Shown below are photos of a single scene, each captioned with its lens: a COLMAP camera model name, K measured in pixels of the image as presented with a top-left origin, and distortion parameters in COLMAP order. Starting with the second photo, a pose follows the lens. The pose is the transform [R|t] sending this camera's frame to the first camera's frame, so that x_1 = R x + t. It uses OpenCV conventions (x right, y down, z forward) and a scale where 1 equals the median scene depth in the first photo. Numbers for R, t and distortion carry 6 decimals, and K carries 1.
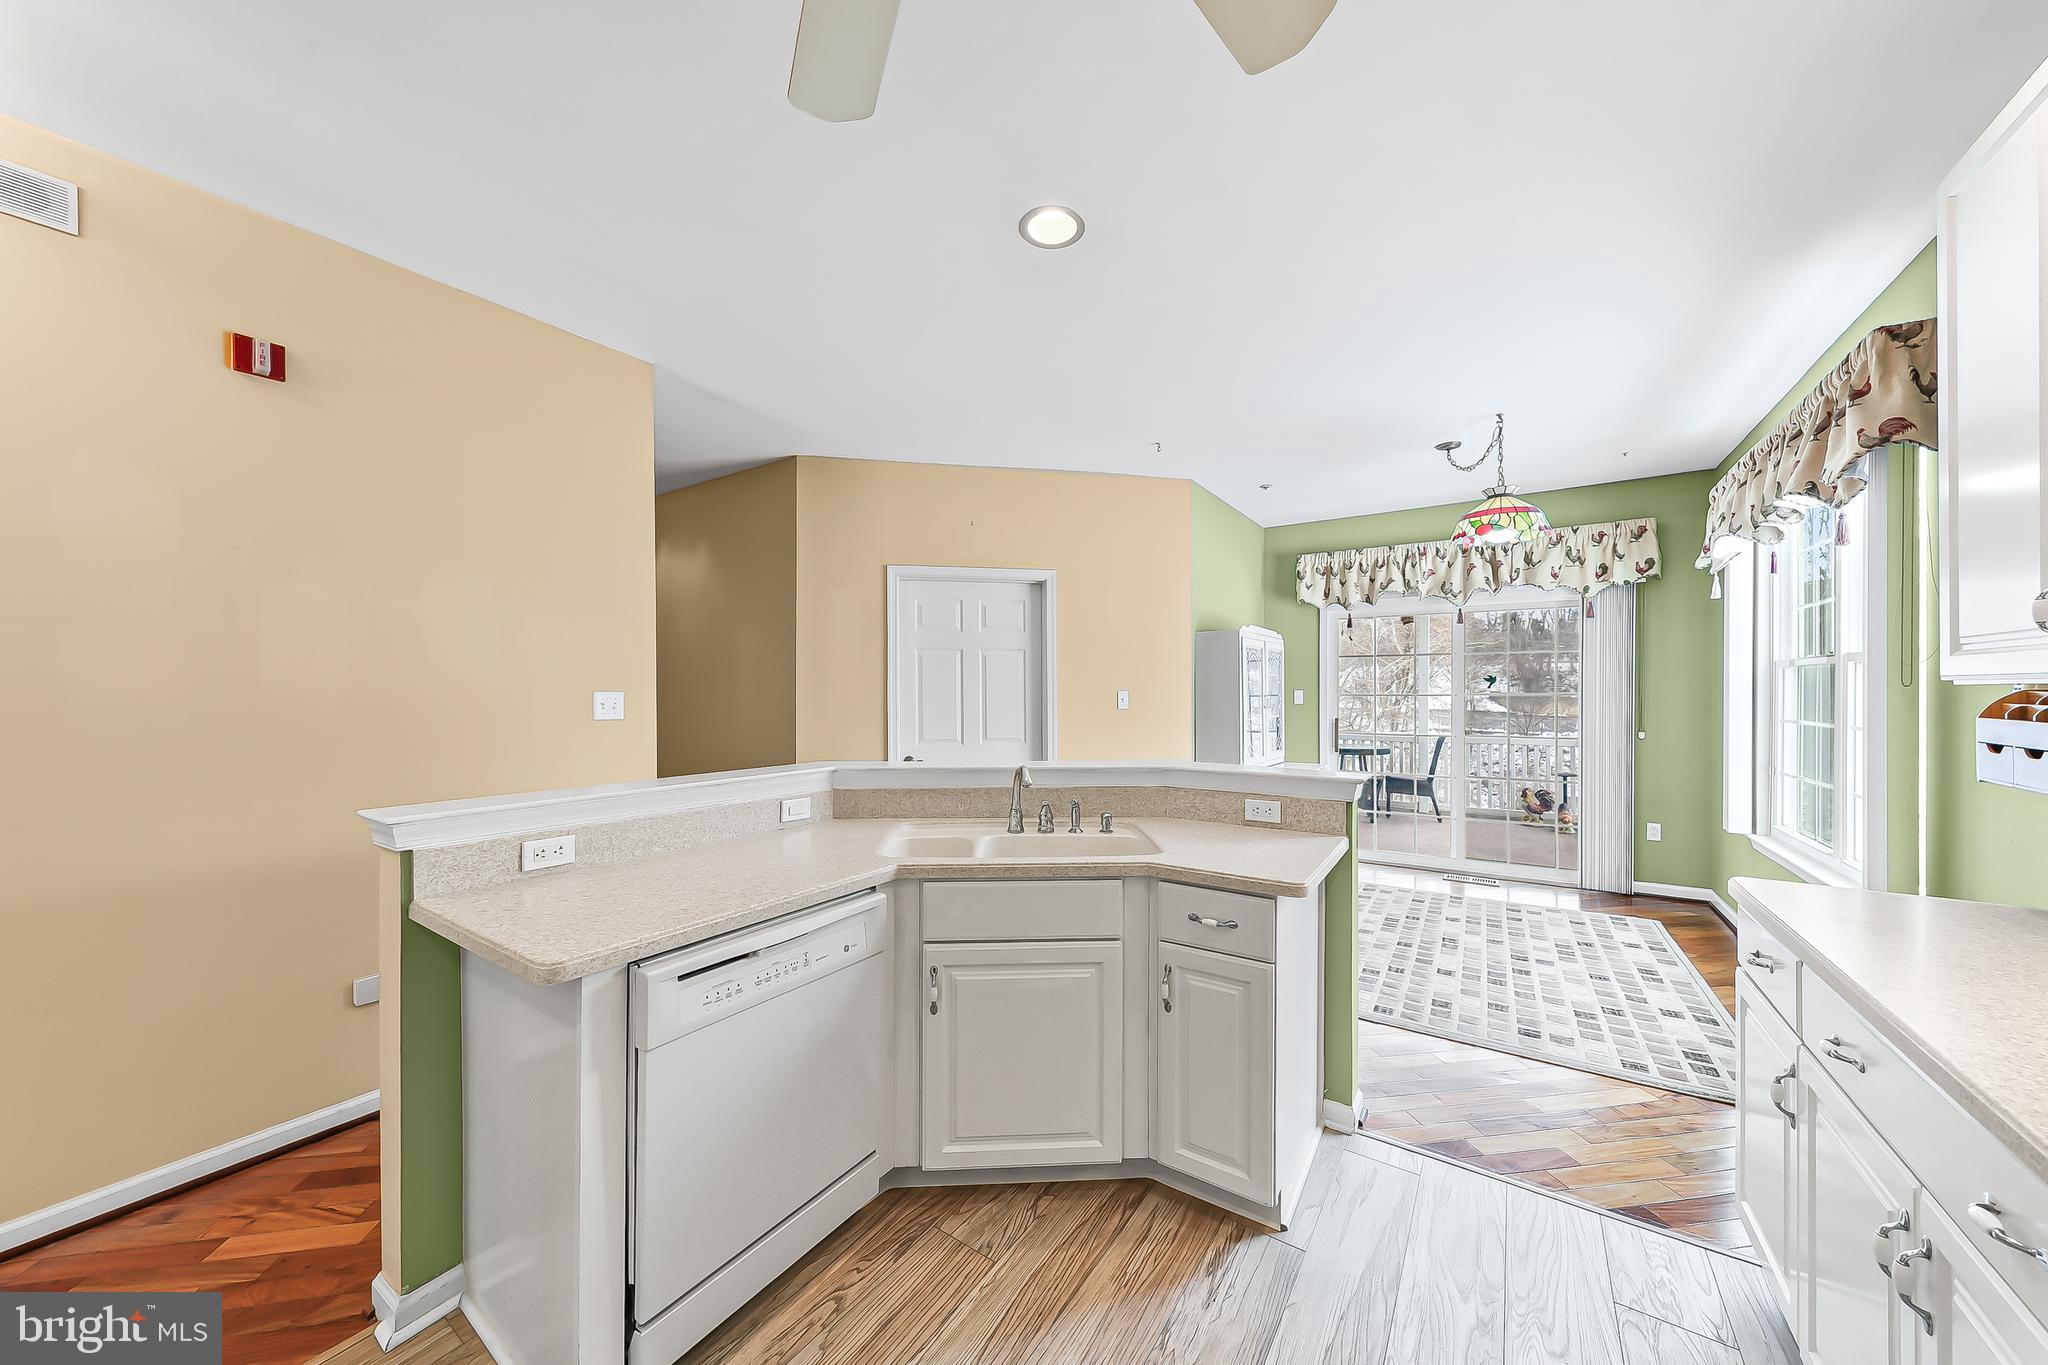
lens RADIAL K [[694.5, 0, 1024.4], [0, 694.5, 692.6], [0, 0, 1]] dist [0.000018, -0.000030]
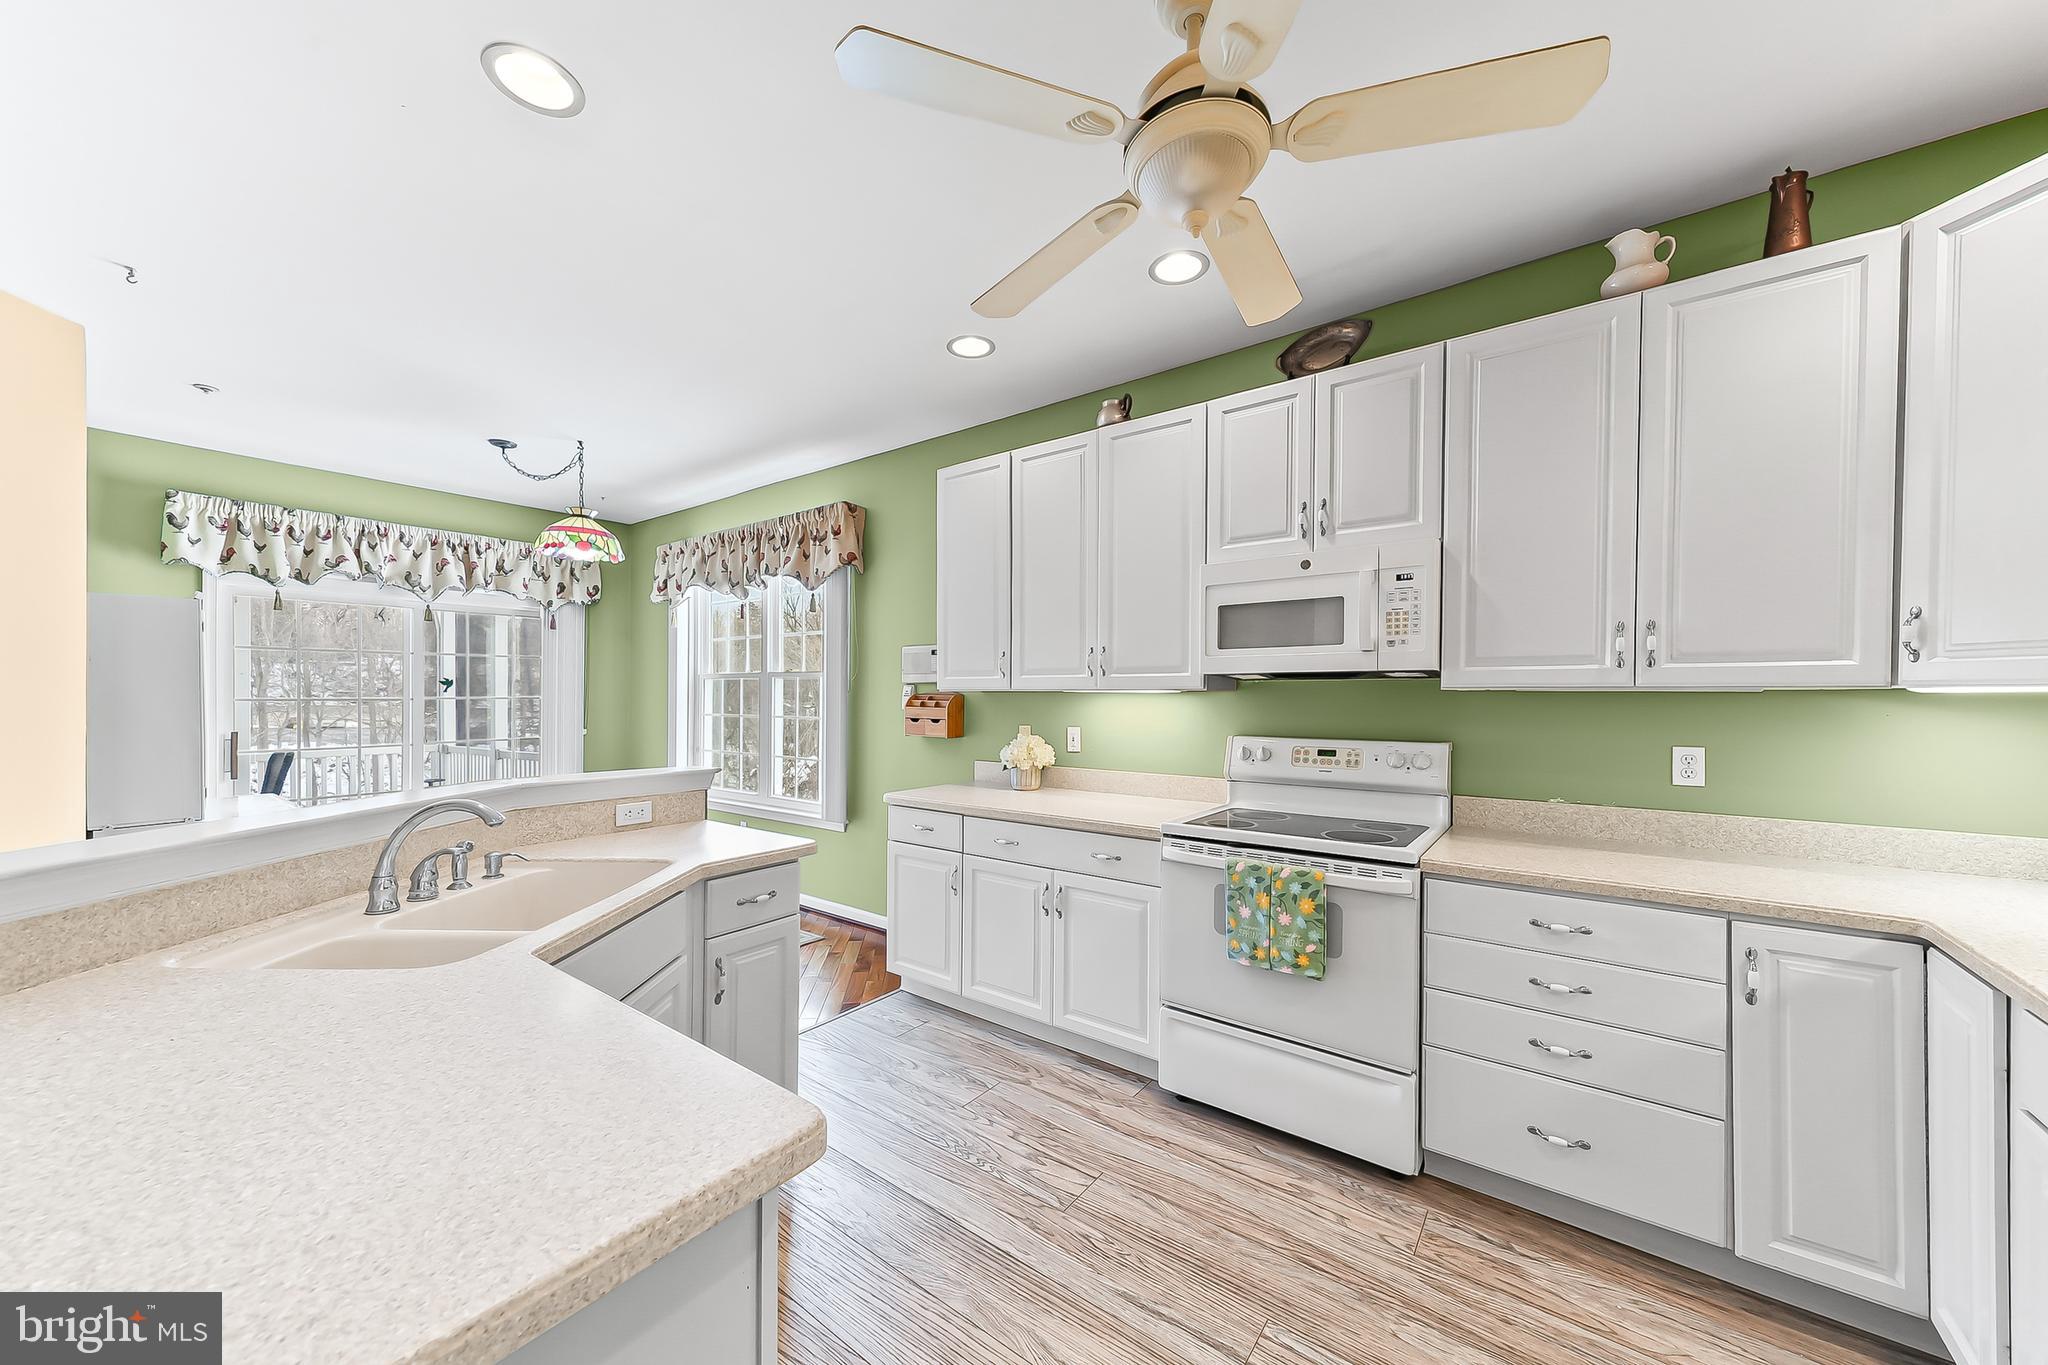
lens RADIAL K [[735.2, 0, 1029.7], [0, 735.2, 678.9], [0, 0, 1]] dist [0.000403, 0.000059]
pose [[0.041286, 0.023595, 0.998869, -0.330566], [0.003122, 0.999713, -0.023744, 0.002025], [-0.999143, 0.004099, 0.041200, 0.185498]]
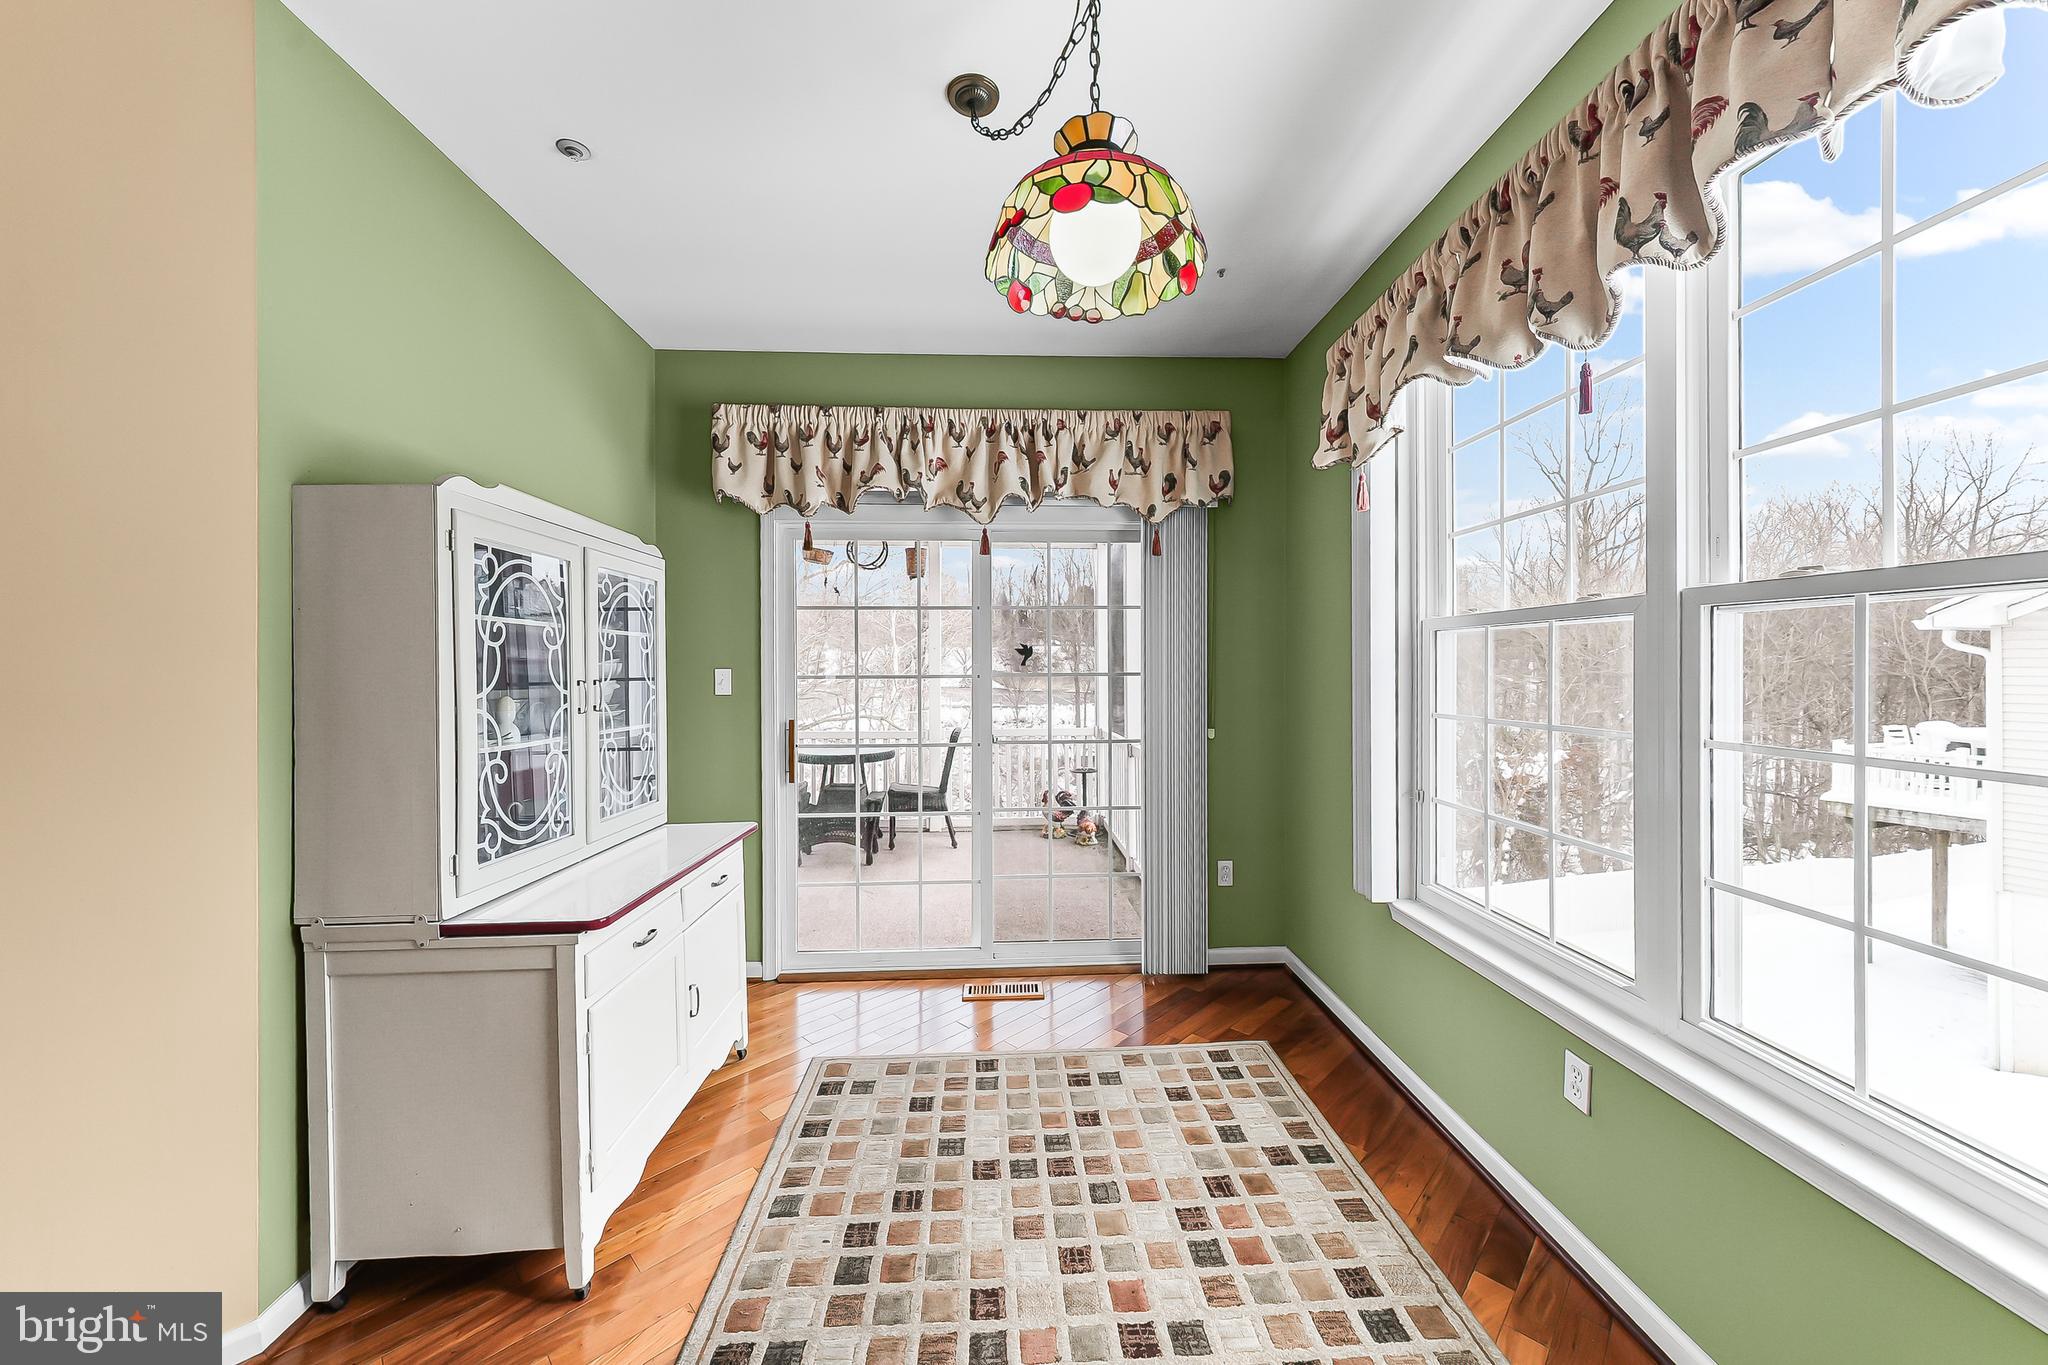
lens RADIAL K [[735.2, 0, 1029.7], [0, 735.2, 678.9], [0, 0, 1]] dist [0.000403, 0.000059]
pose [[0.797997, -0.009227, 0.602591, 0.307961], [0.004464, 0.999946, 0.009401, -0.000173], [-0.602645, -0.004812, 0.797995, 0.524624]]
